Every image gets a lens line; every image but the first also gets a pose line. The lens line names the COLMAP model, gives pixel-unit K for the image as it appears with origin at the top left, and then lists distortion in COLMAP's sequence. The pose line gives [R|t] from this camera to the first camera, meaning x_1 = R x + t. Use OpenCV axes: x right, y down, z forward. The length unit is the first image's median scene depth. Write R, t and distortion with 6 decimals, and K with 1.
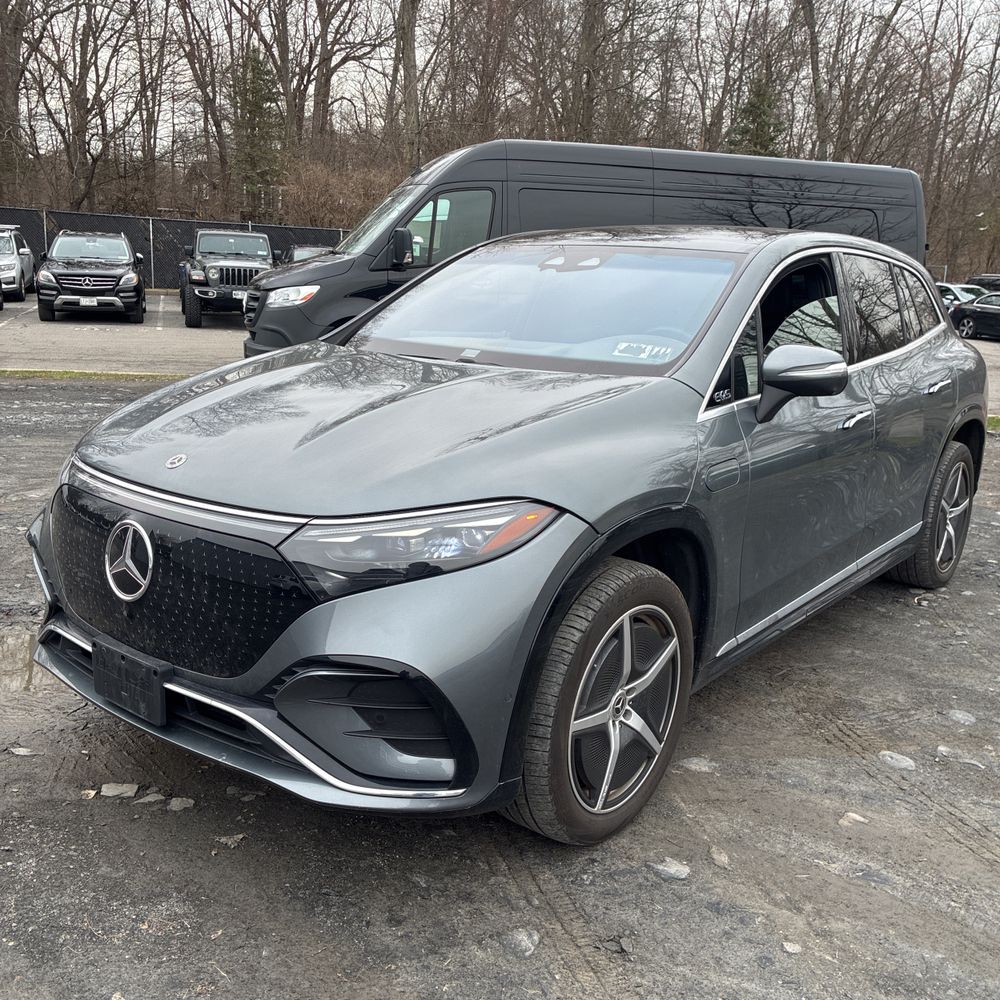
lens RADIAL K [[1000.5, 0, 472.1], [0, 1000.5, 488.0], [0, 0, 1]] dist [0.031406, -0.033230]
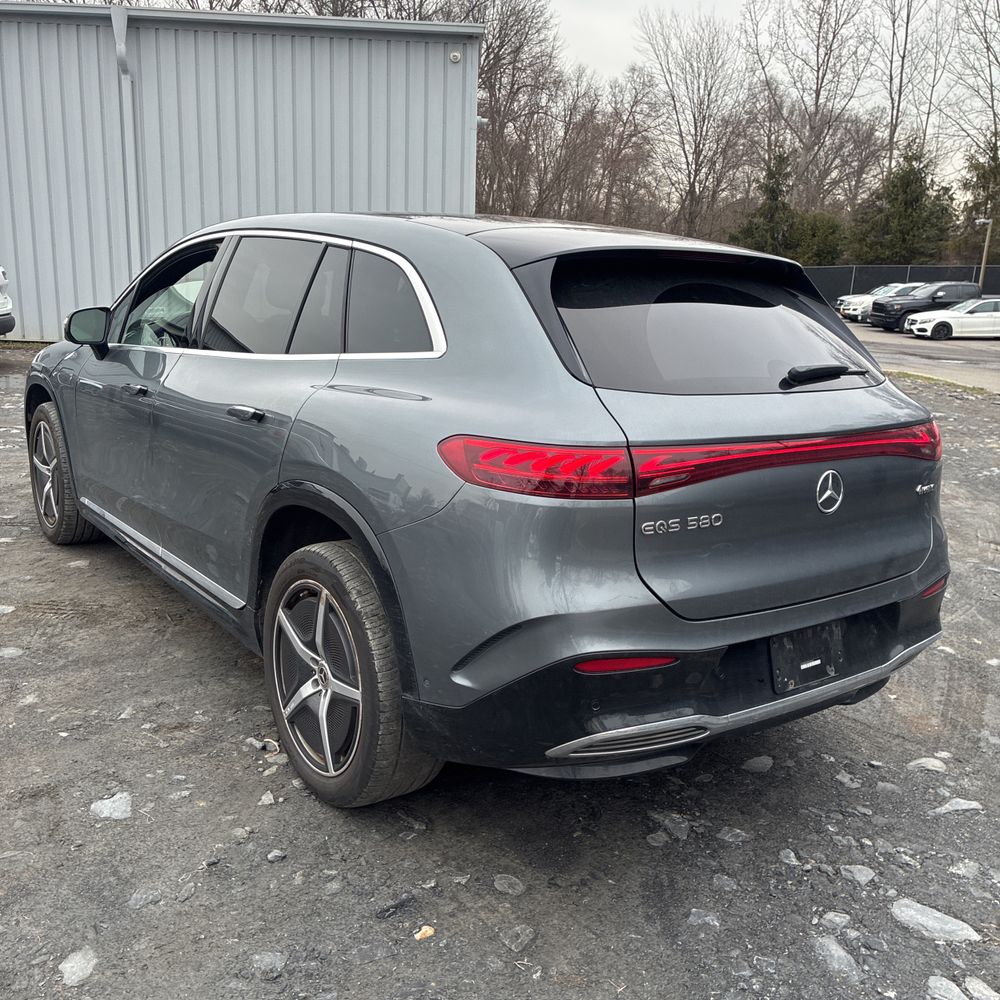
lens RADIAL K [[999.3, 0, 502.5], [0, 999.3, 491.5], [0, 0, 1]] dist [0.015413, 0.009329]
pose [[-0.240054, 0.152887, -0.958645, 1.747517], [-0.267236, 0.938957, 0.216665, -0.395484], [0.933252, 0.308196, -0.184544, 2.095313]]
